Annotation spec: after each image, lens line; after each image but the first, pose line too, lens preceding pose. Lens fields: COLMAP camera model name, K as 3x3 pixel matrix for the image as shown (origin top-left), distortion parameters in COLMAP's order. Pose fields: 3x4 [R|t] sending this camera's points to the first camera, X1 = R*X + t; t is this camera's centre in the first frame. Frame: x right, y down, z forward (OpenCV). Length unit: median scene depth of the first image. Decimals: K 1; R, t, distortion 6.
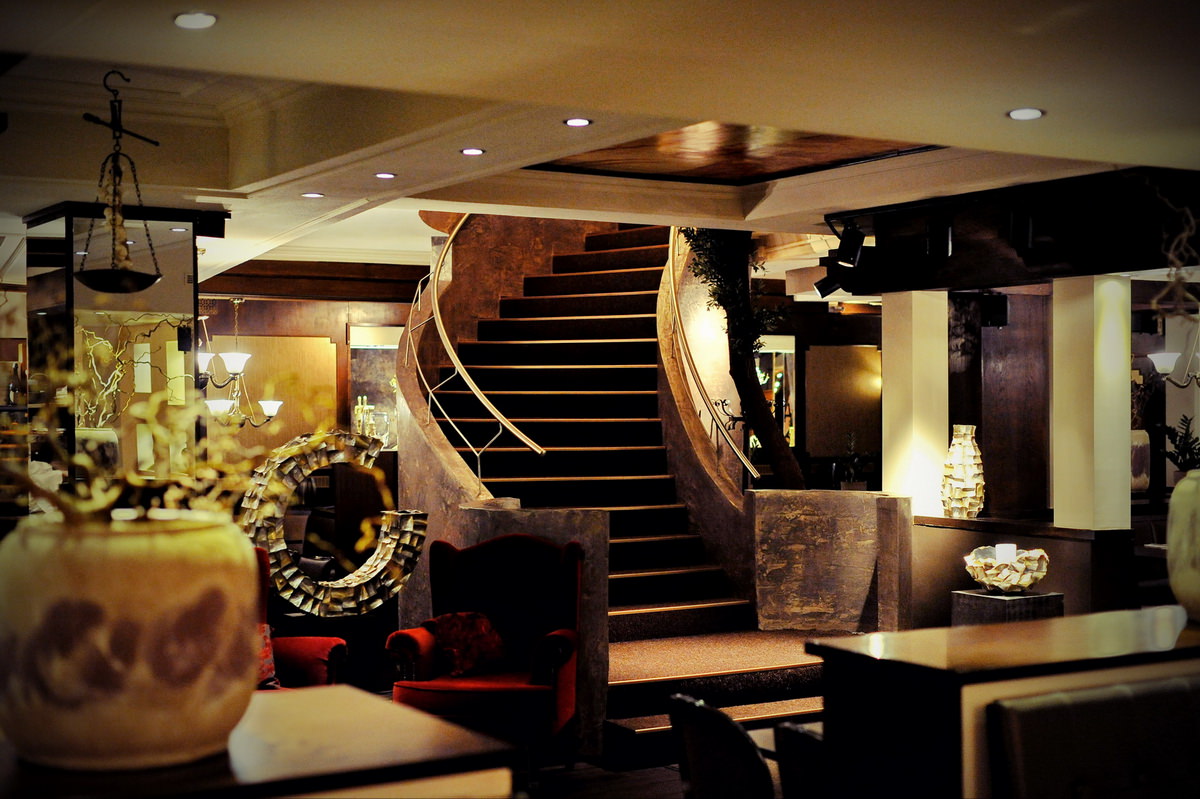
lens RADIAL K [[1709.4, 0, 600.0], [0, 1709.4, 399.5], [0, 0, 1]] dist [-0.002862, -0.005368]
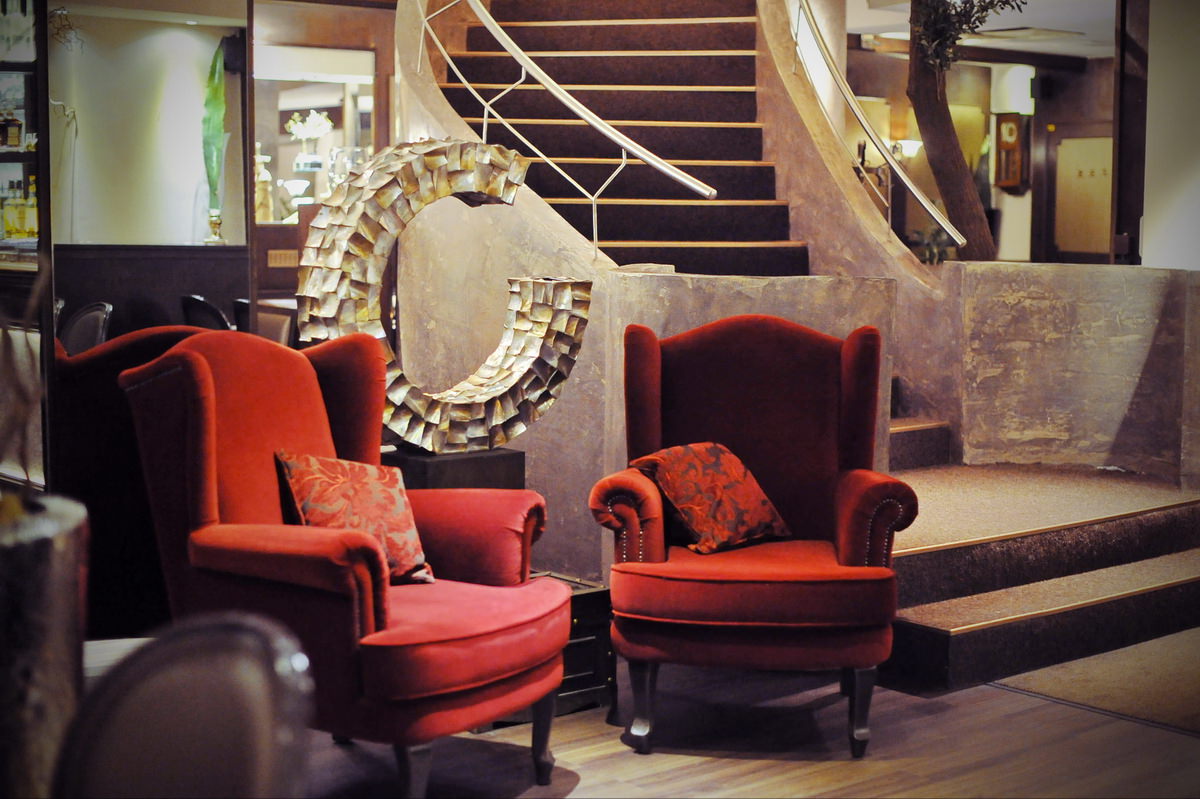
lens RADIAL K [[1835.7, 0, 600.0], [0, 1835.7, 399.5], [0, 0, 1]] dist [-0.124298, 0.001734]
pose [[0.987716, -0.001195, 0.156256, -0.168732], [-0.015337, 0.994401, 0.104551, 0.034132], [-0.155506, -0.105663, 0.982168, 0.302928]]
